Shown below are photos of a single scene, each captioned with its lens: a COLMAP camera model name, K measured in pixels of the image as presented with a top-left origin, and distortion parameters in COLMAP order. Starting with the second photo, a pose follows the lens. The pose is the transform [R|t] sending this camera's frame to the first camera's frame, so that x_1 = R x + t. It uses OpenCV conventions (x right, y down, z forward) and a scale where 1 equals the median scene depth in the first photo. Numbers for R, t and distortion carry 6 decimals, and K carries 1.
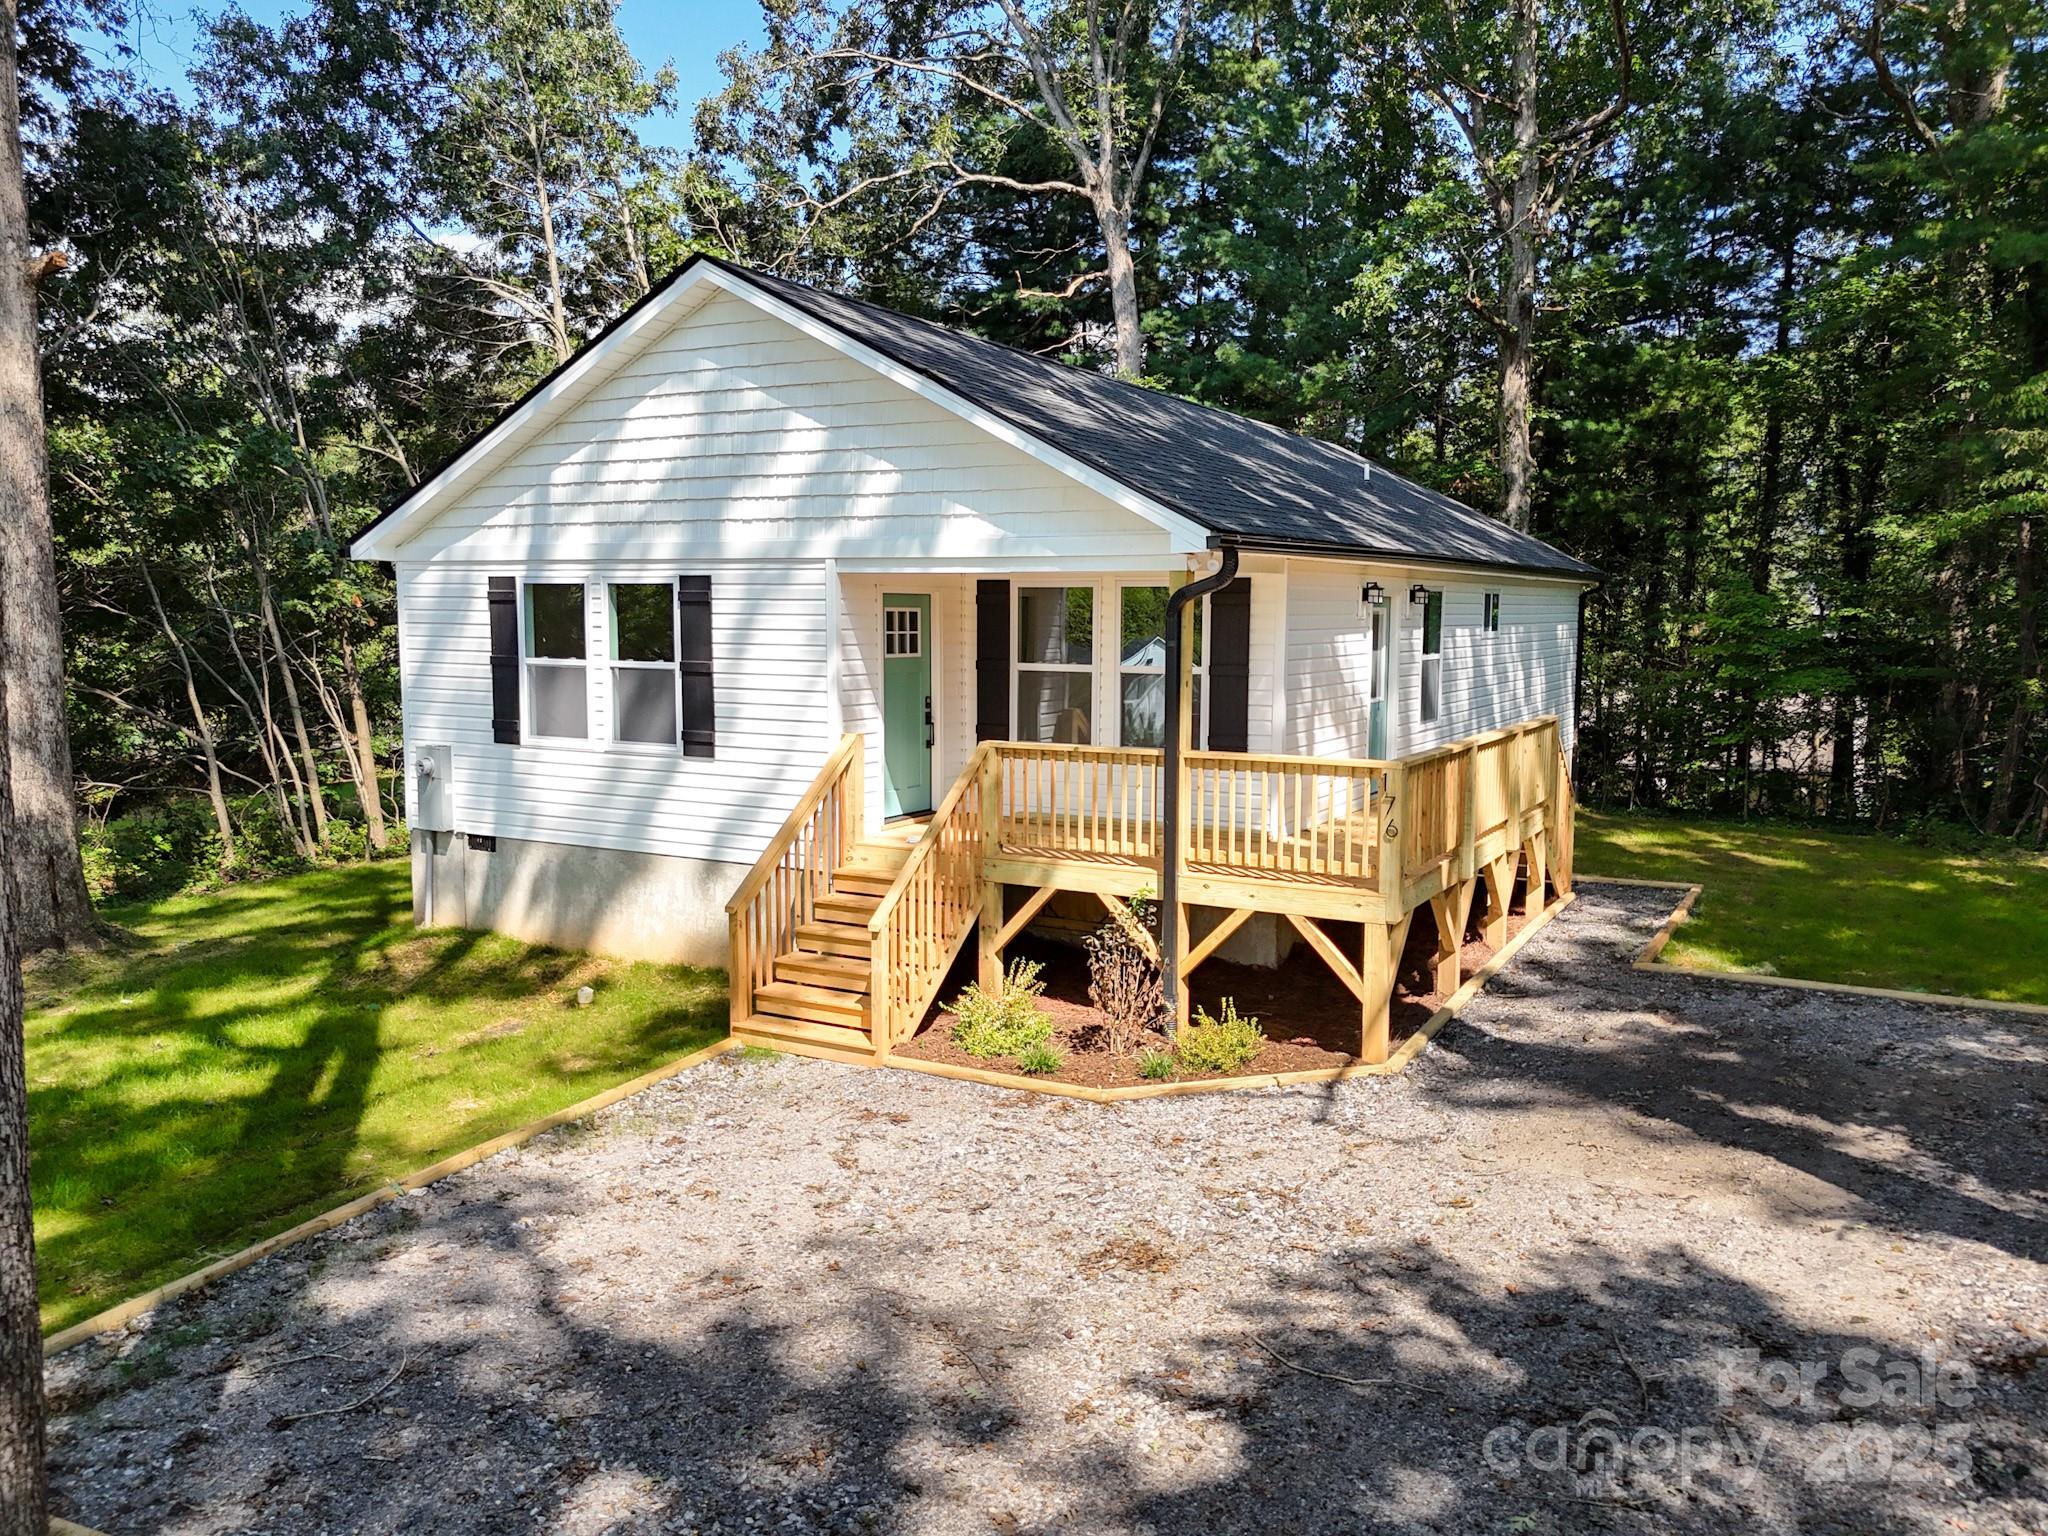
lens RADIAL K [[1511.0, 0, 1024.0], [0, 1511.0, 768.0], [0, 0, 1]] dist [0.052237, -0.039417]
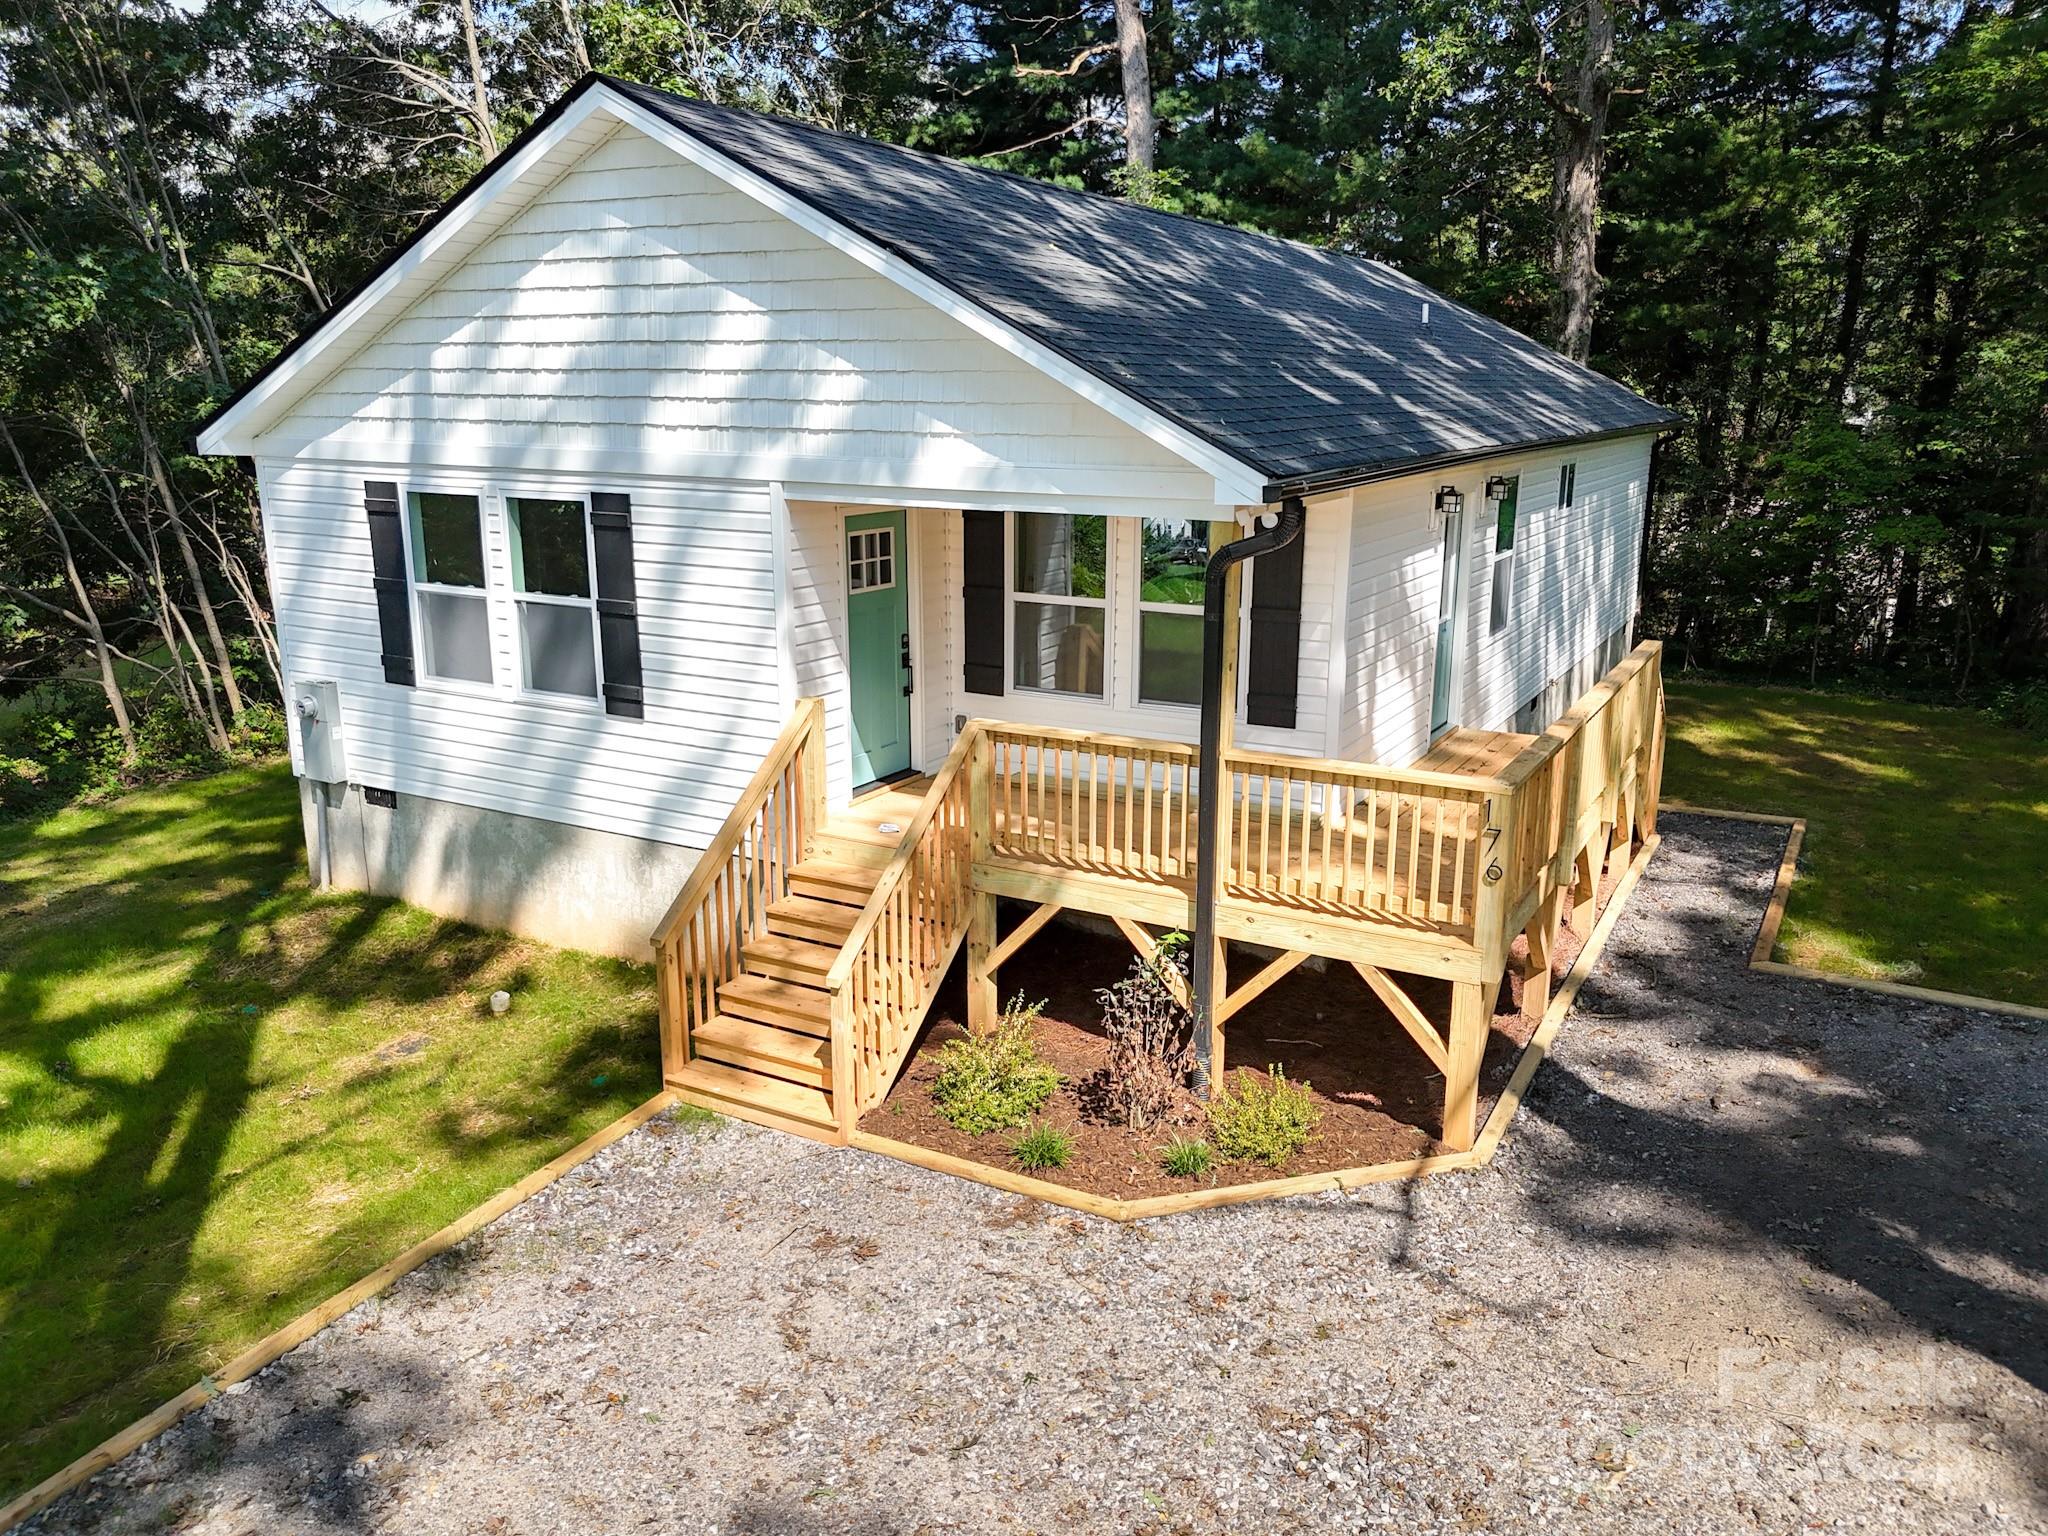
lens RADIAL K [[1511.0, 0, 1024.0], [0, 1511.0, 768.0], [0, 0, 1]] dist [0.052237, -0.039417]
pose [[0.999998, -0.002092, 0.000666, 0.000483], [0.001978, 0.990123, 0.140189, -0.093464], [-0.000953, -0.140187, 0.990125, 0.180915]]
